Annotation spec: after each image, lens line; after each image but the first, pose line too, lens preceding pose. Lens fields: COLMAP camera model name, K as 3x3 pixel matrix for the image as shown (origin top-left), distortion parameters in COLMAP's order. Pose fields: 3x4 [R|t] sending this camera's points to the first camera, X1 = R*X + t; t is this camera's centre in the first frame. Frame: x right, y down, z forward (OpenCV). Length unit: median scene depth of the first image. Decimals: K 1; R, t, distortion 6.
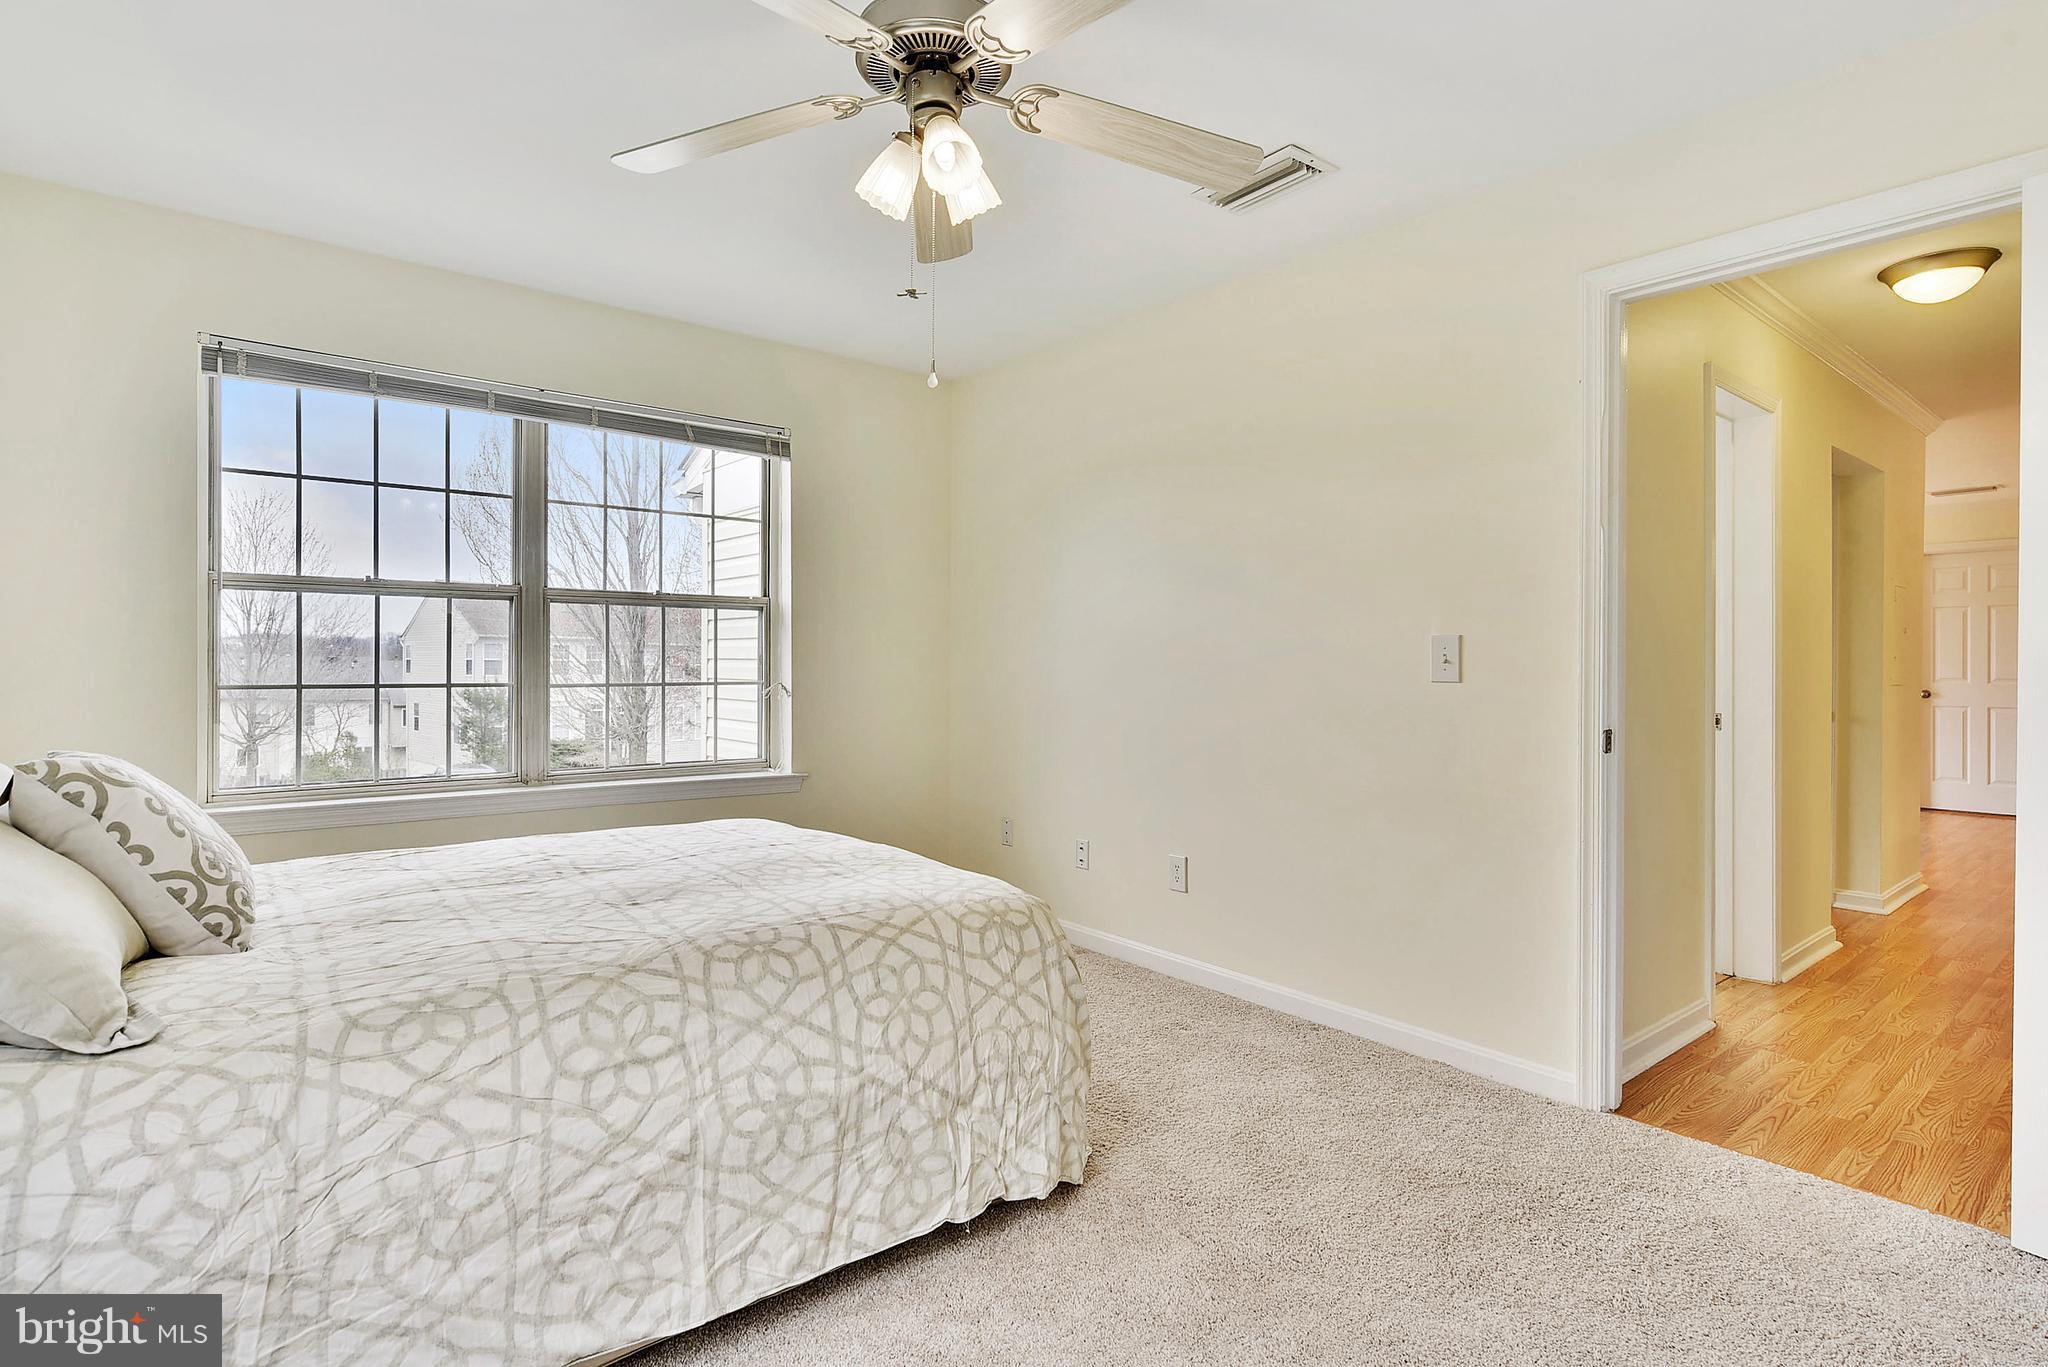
lens RADIAL K [[1053.6, 0, 1021.1], [0, 1053.6, 659.5], [0, 0, 1]] dist [0.000894, 0.000319]
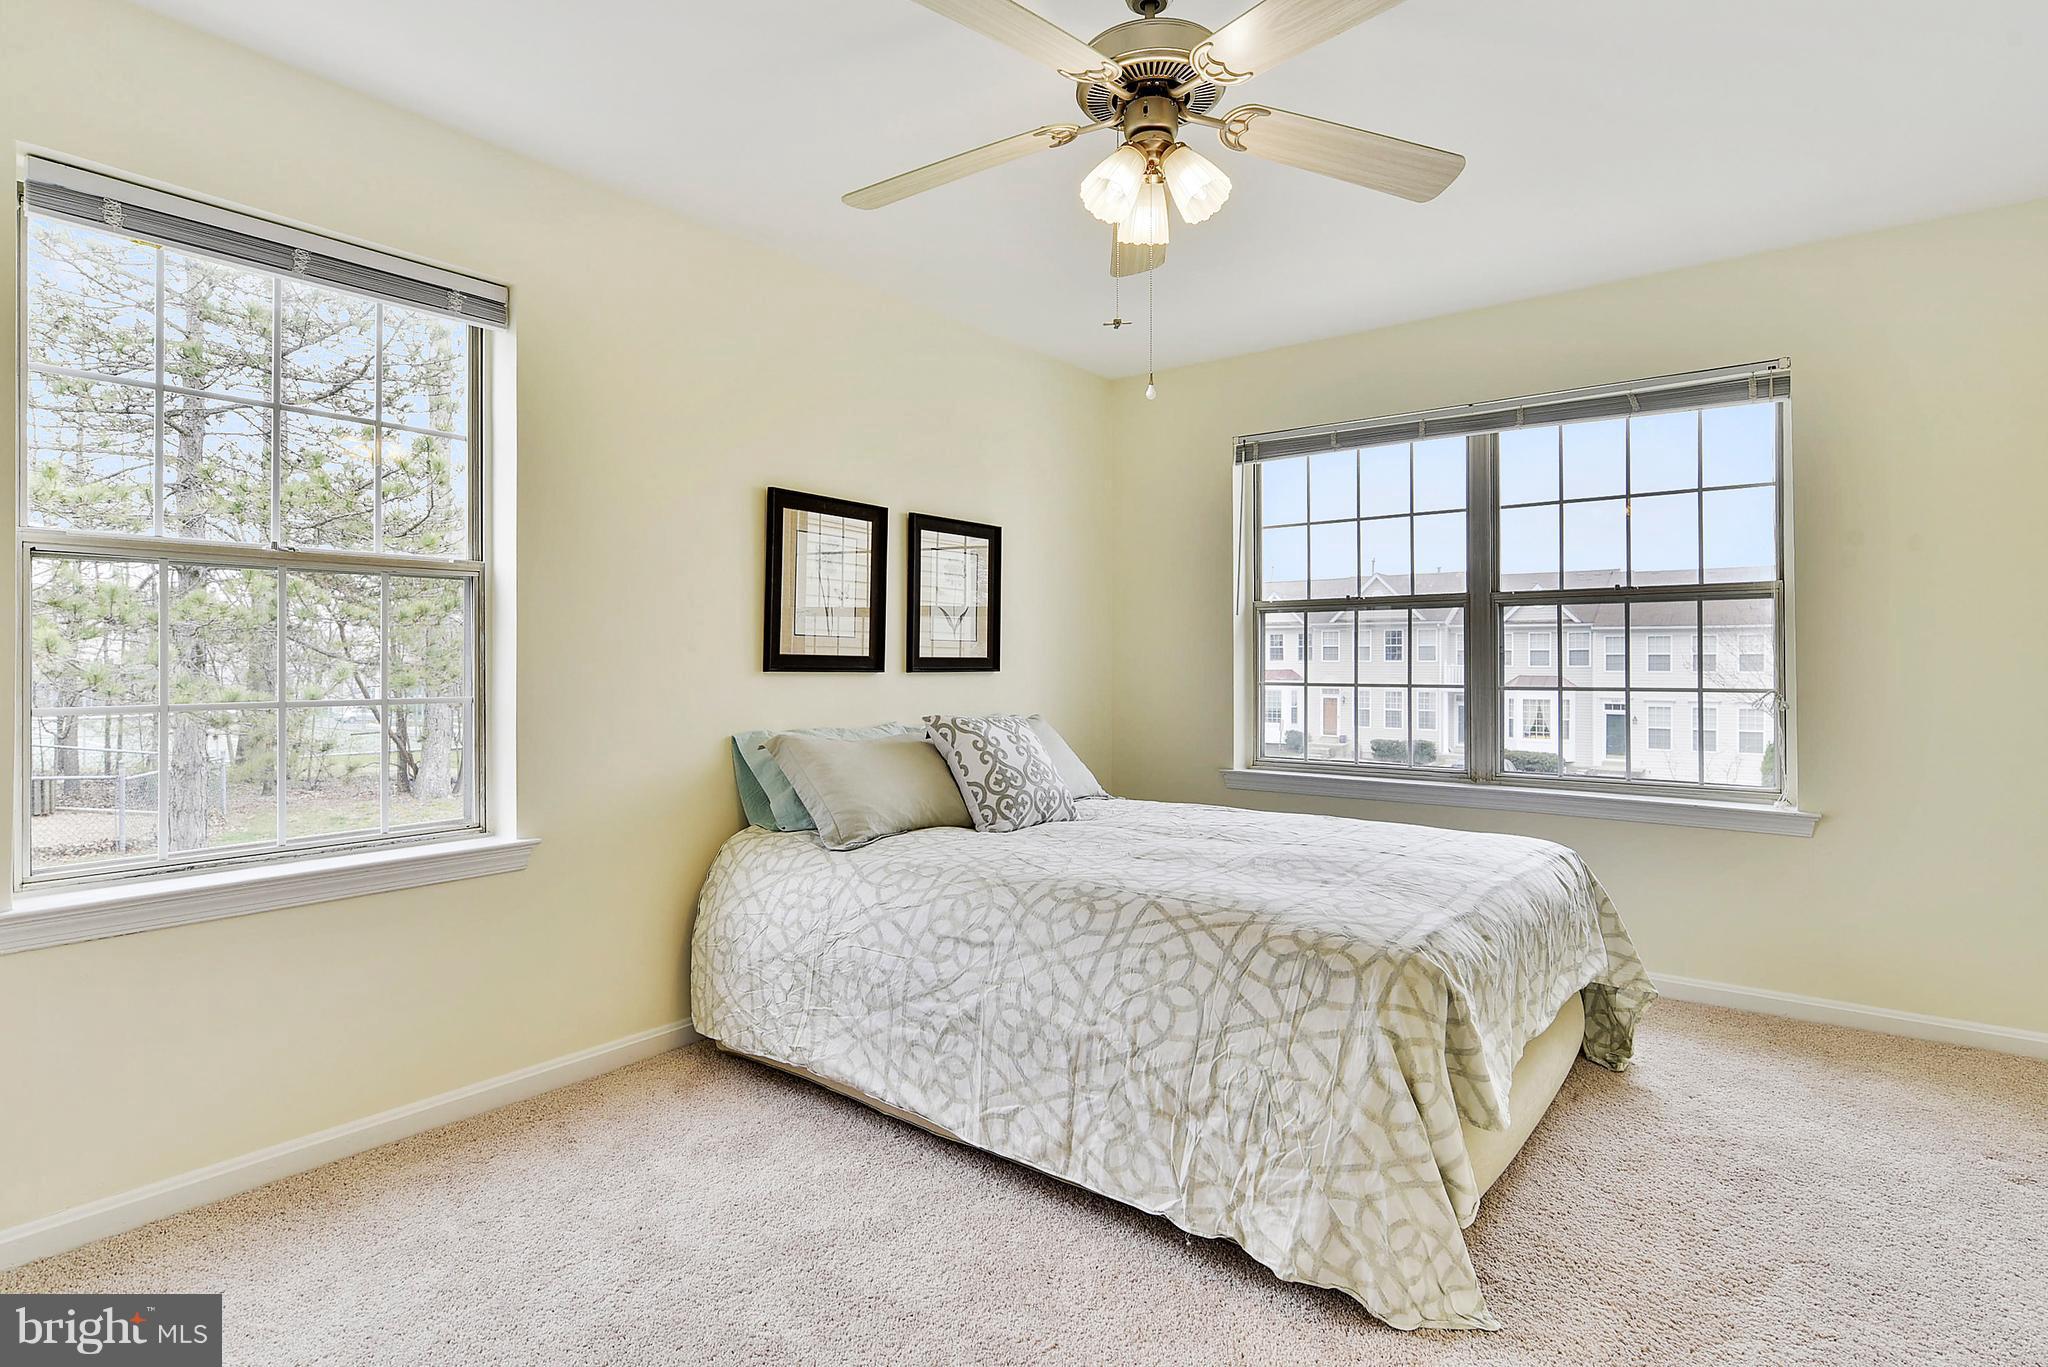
lens RADIAL K [[1053.6, 0, 1021.1], [0, 1053.6, 659.5], [0, 0, 1]] dist [0.000894, 0.000319]
pose [[0.201781, -0.009163, -0.979388, 0.916697], [0.004003, 0.999956, -0.008531, 0.007930], [0.979422, -0.002199, 0.201809, 0.675961]]
